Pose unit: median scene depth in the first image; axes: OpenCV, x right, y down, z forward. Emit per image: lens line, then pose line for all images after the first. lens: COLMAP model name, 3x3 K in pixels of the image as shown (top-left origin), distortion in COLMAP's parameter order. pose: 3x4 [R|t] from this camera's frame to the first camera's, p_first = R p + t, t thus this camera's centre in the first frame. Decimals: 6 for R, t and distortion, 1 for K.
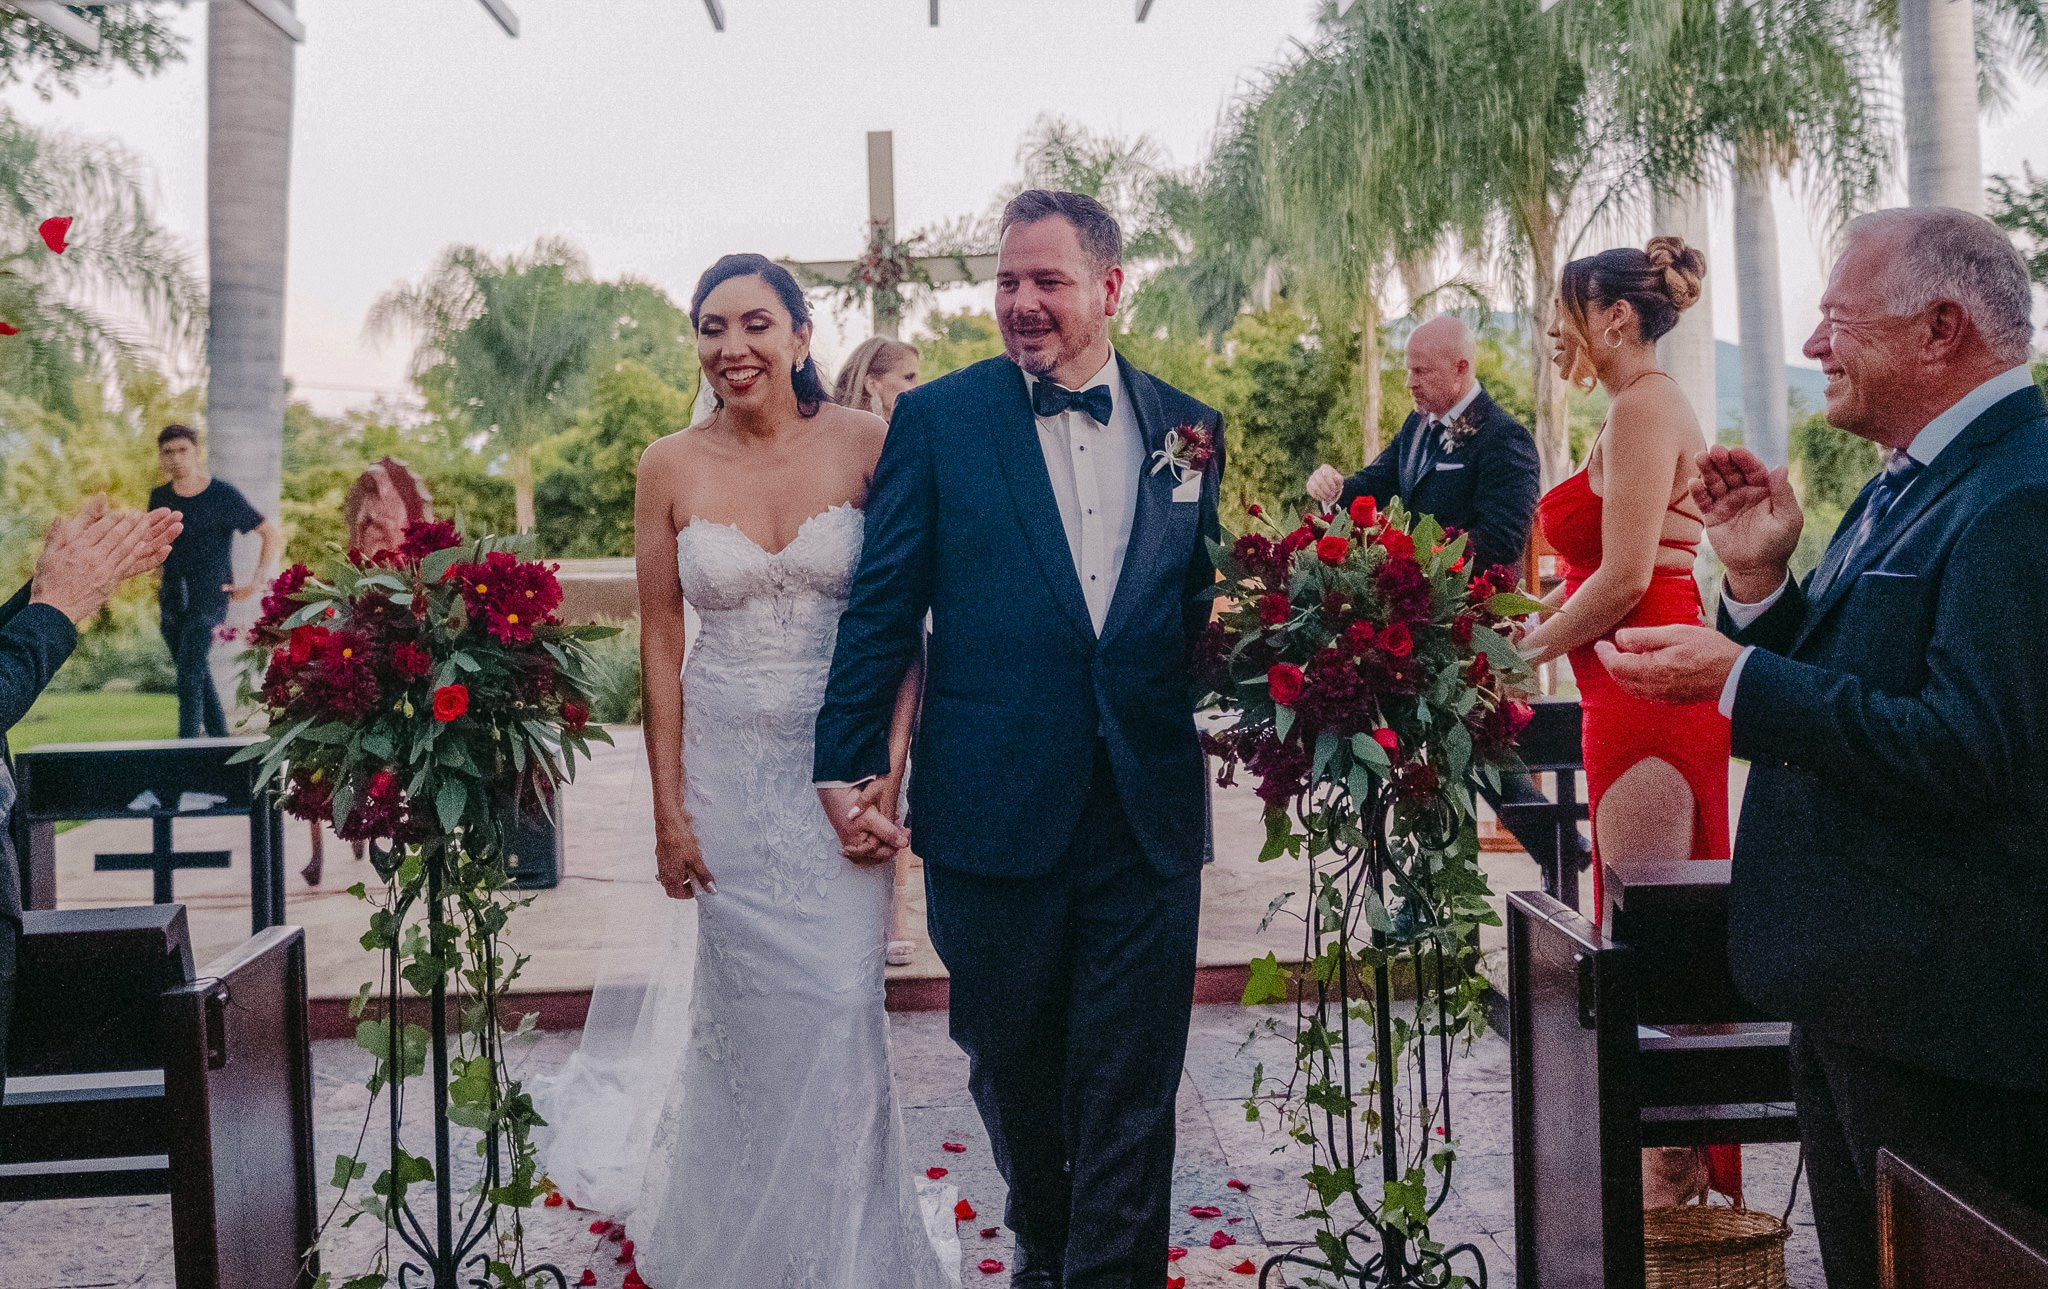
lens RADIAL K [[1958.8, 0, 1029.3], [0, 1958.8, 447.7], [0, 0, 1]] dist [-0.002013, -0.003997]
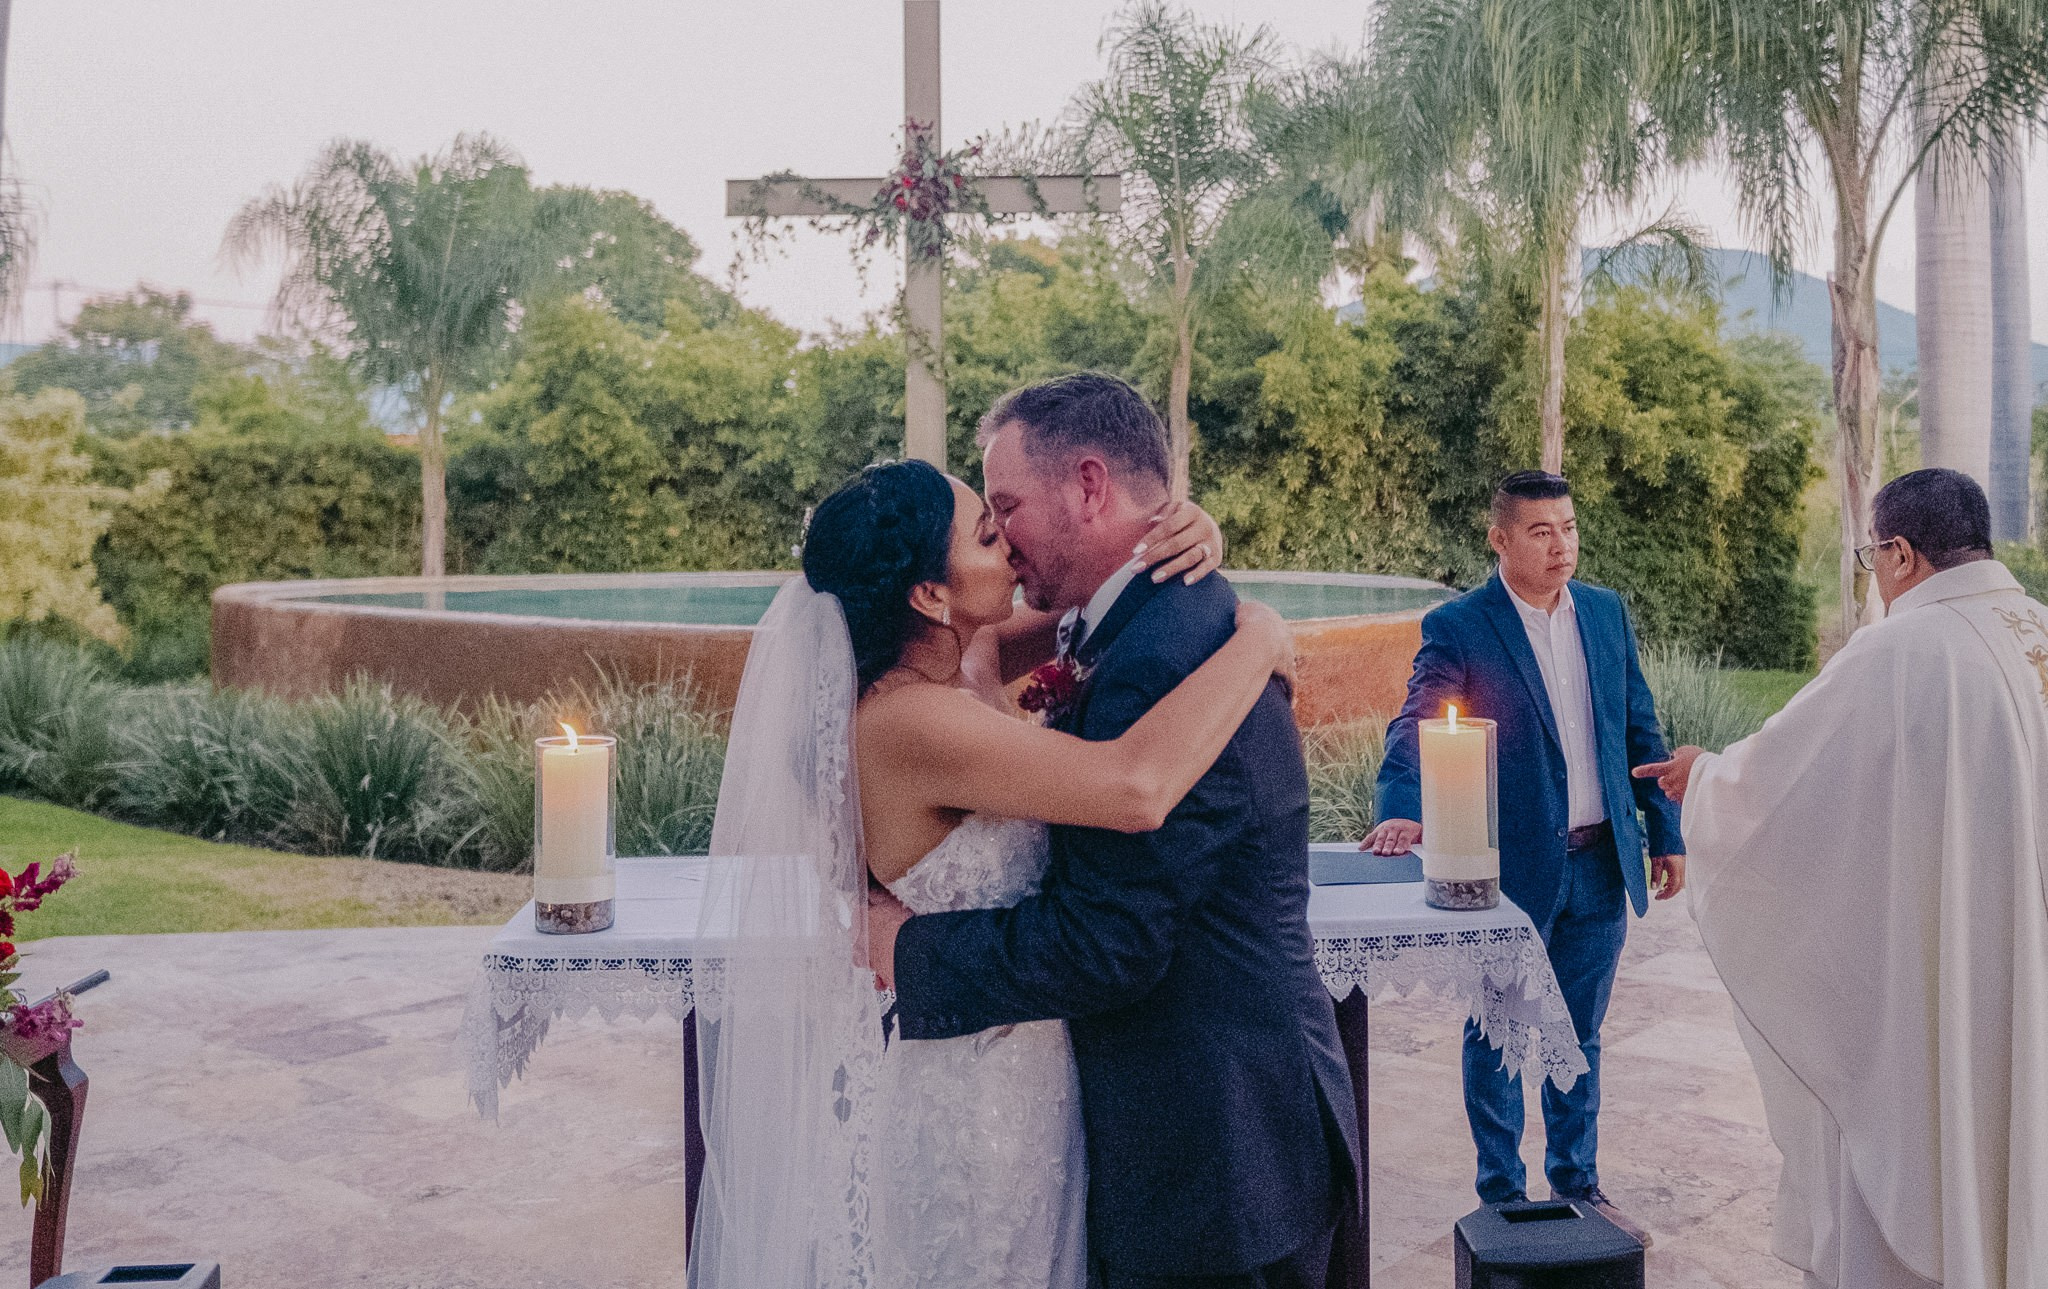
lens RADIAL K [[1969.6, 0, 1167.7], [0, 1969.6, 396.2], [0, 0, 1]] dist [-0.000331, -0.007382]
pose [[0.997980, 0.023058, 0.059193, -0.021894], [-0.024119, 0.999560, 0.017285, -0.026134], [-0.058768, -0.018678, 0.998097, 0.229155]]
